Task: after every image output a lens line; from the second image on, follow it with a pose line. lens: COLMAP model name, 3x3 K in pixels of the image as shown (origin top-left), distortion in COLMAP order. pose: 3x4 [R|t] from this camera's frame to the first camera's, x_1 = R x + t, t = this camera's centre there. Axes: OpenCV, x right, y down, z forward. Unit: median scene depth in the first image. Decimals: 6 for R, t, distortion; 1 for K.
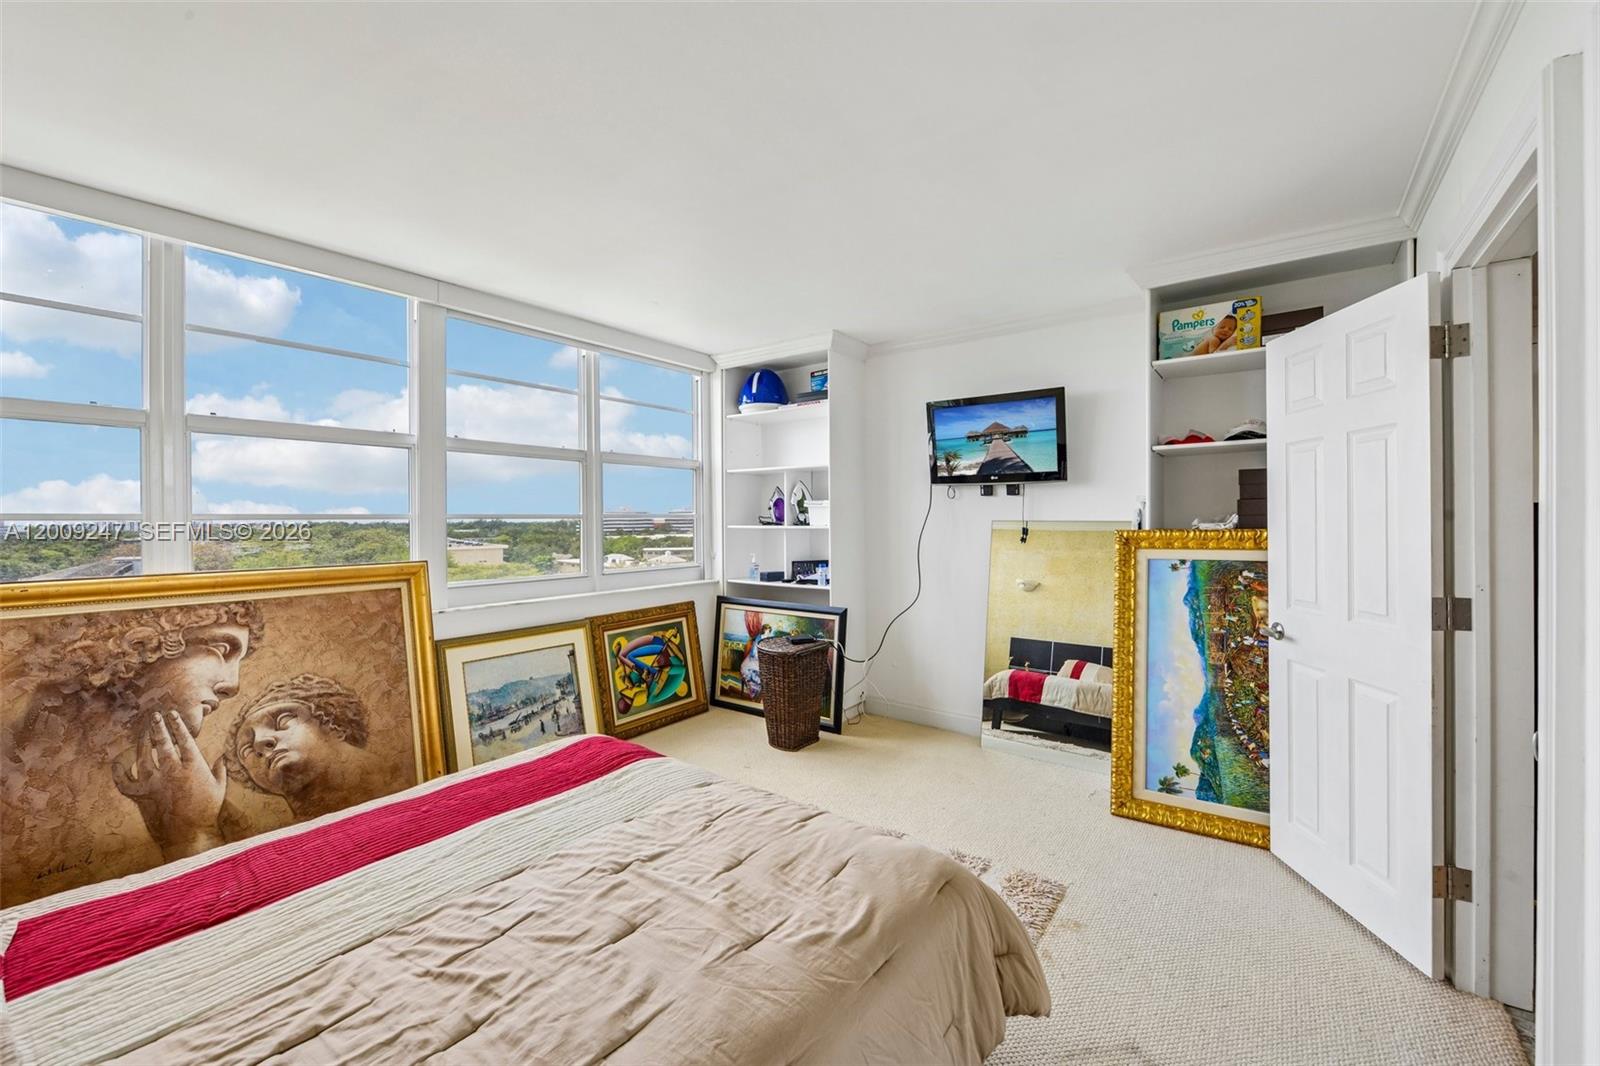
lens RADIAL K [[642.5, 0, 780.4], [0, 642.5, 533.2], [0, 0, 1]] dist [-0.013520, -0.002130]
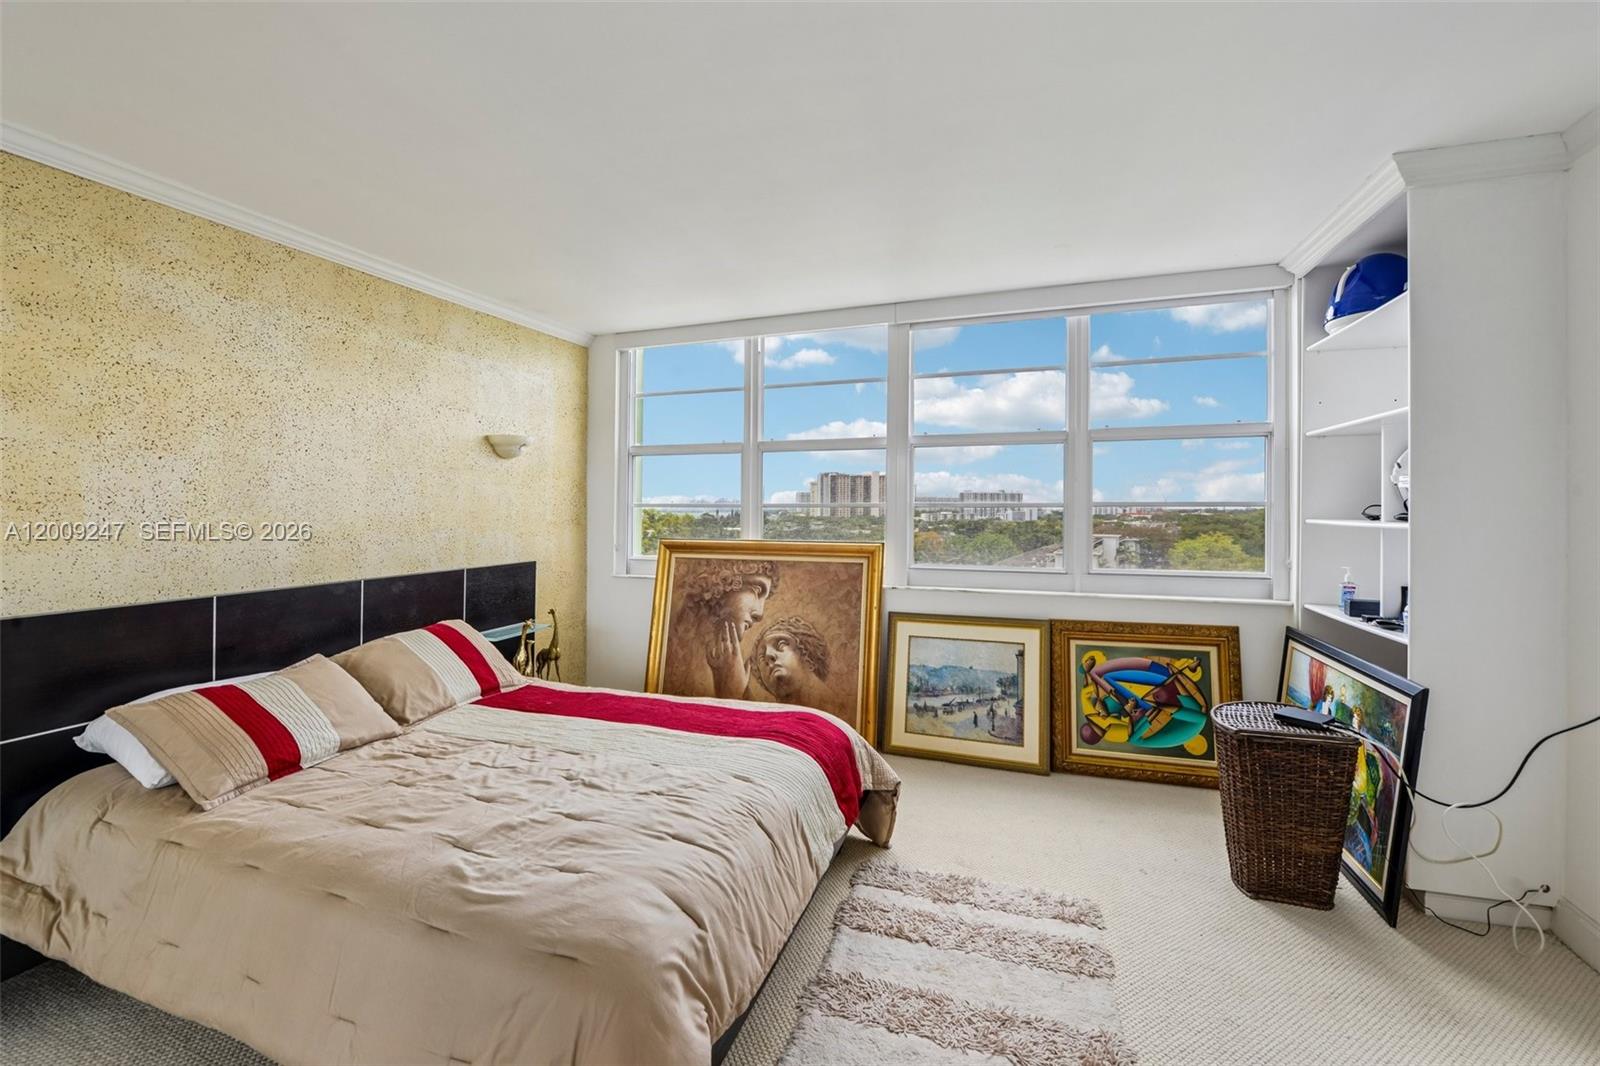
lens RADIAL K [[642.5, 0, 798.5], [0, 642.5, 498.0], [0, 0, 1]] dist [-0.013520, -0.002130]
pose [[0.322407, -0.007743, -0.946570, 0.592875], [-0.023530, 0.999592, -0.016191, -0.019051], [0.946309, 0.027492, 0.322093, 0.522340]]
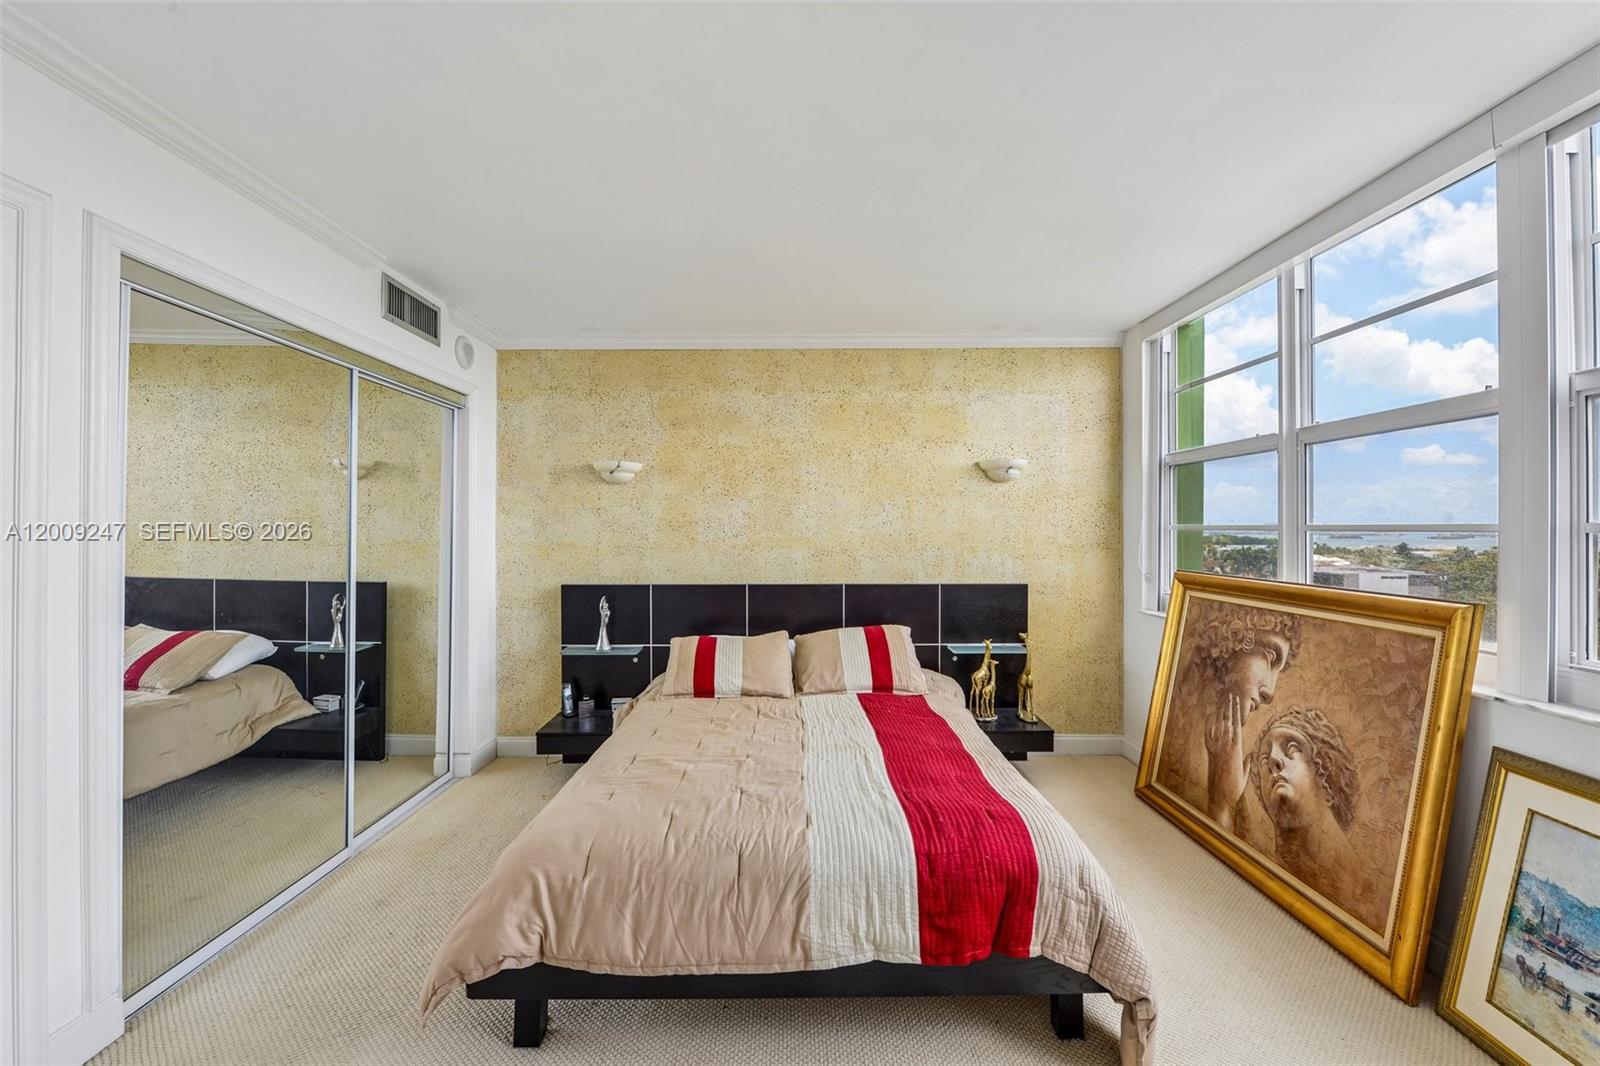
lens RADIAL K [[642.5, 0, 796.9], [0, 642.5, 524.7], [0, 0, 1]] dist [-0.013520, -0.002130]
pose [[-0.774211, 0.002448, -0.632922, 0.335089], [-0.011355, 0.999778, 0.017756, -0.036560], [0.632825, 0.020934, -0.774012, 1.181838]]
